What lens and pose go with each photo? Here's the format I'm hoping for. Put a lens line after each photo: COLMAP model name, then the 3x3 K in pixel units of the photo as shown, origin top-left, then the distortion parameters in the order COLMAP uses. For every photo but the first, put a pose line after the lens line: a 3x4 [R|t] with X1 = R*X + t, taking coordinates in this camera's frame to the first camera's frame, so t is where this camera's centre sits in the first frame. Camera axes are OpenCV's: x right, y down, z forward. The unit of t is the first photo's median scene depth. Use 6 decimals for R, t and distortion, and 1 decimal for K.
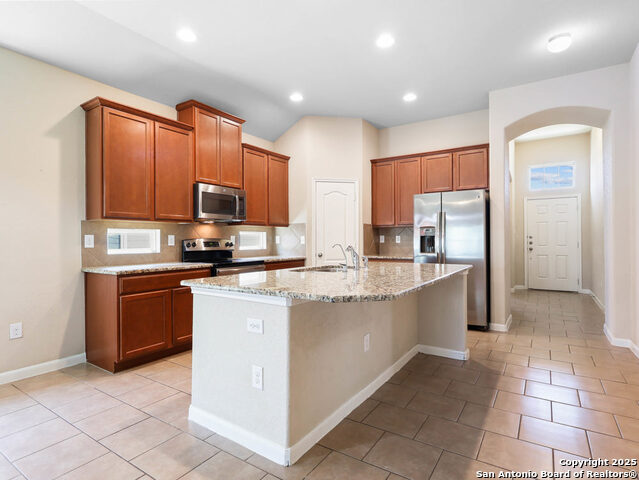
lens RADIAL K [[340.3, 0, 315.0], [0, 340.3, 238.2], [0, 0, 1]] dist [0.006496, 0.000744]
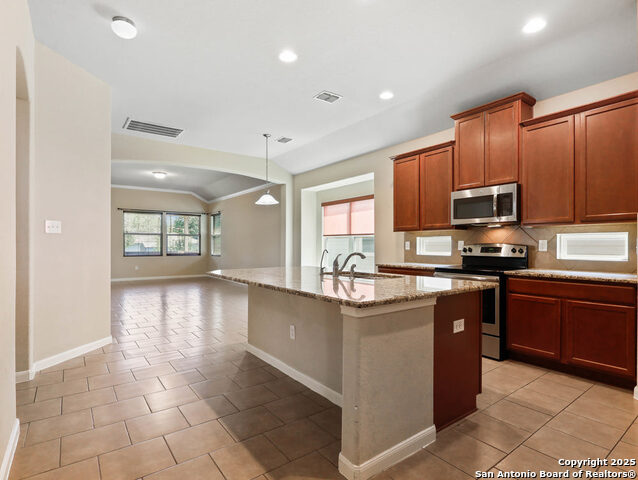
lens RADIAL K [[332.2, 0, 318.5], [0, 332.2, 245.6], [0, 0, 1]] dist [-0.006139, 0.001264]
pose [[-0.331359, 0.006138, -0.943485, 0.786214], [0.004346, 0.999978, 0.004979, -0.000904], [0.943495, -0.002450, -0.331378, 0.951916]]
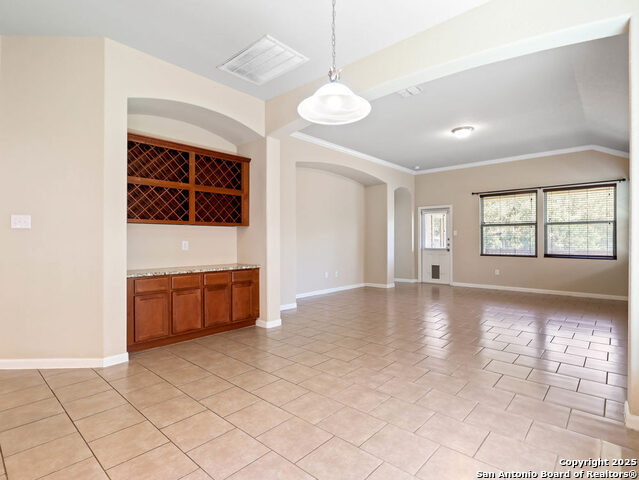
lens RADIAL K [[332.8, 0, 316.7], [0, 332.8, 240.9], [0, 0, 1]] dist [-0.006139, 0.001264]
pose [[-0.989543, 0.006378, 0.144100, -0.580977], [0.005934, 0.999976, -0.003509, 0.005748], [-0.144119, -0.002617, -0.989557, 0.725484]]
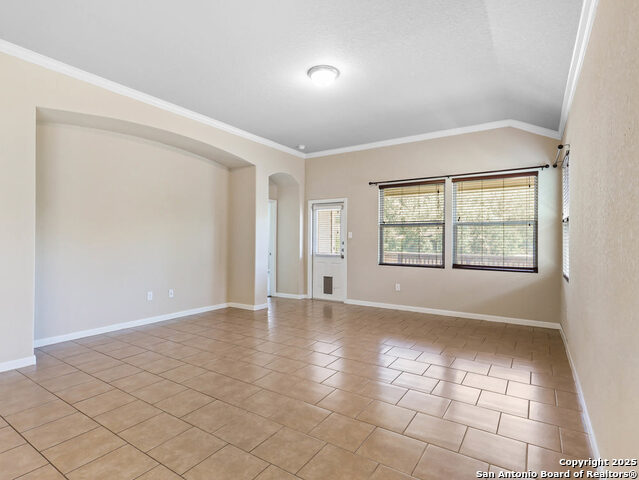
lens RADIAL K [[332.8, 0, 318.2], [0, 332.8, 239.8], [0, 0, 1]] dist [-0.006139, 0.001264]
pose [[-0.999962, -0.001072, -0.008619, -1.000714], [-0.001012, 0.999975, -0.006986, -0.012034], [0.008626, -0.006977, -0.999938, 0.093018]]
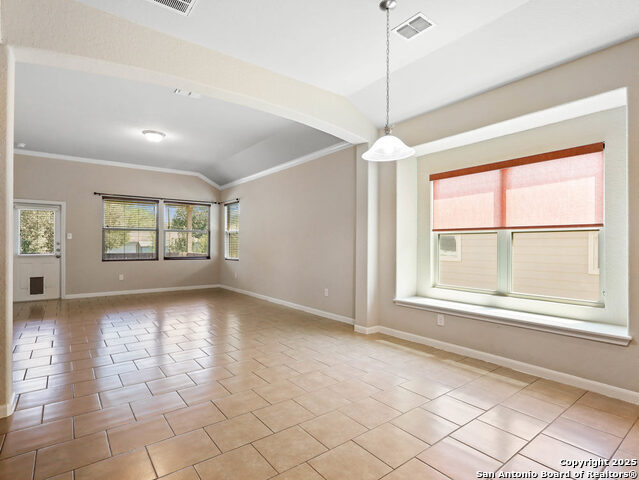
lens RADIAL K [[332.8, 0, 319.6], [0, 332.8, 243.2], [0, 0, 1]] dist [-0.006139, 0.001264]
pose [[-0.321443, 0.000369, -0.946929, 0.146552], [0.002016, 0.999998, -0.000295, -0.006352], [0.946927, -0.002004, -0.321444, 0.330328]]
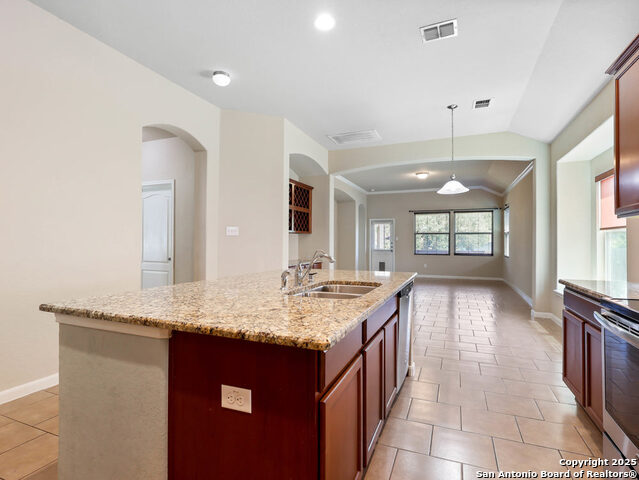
lens RADIAL K [[332.8, 0, 318.7], [0, 332.8, 240.2], [0, 0, 1]] dist [-0.006139, 0.001264]
pose [[-0.980015, -0.000783, -0.198921, 0.162061], [0.001653, 0.999926, -0.012077, 0.001846], [0.198916, -0.012165, -0.979941, 1.297909]]
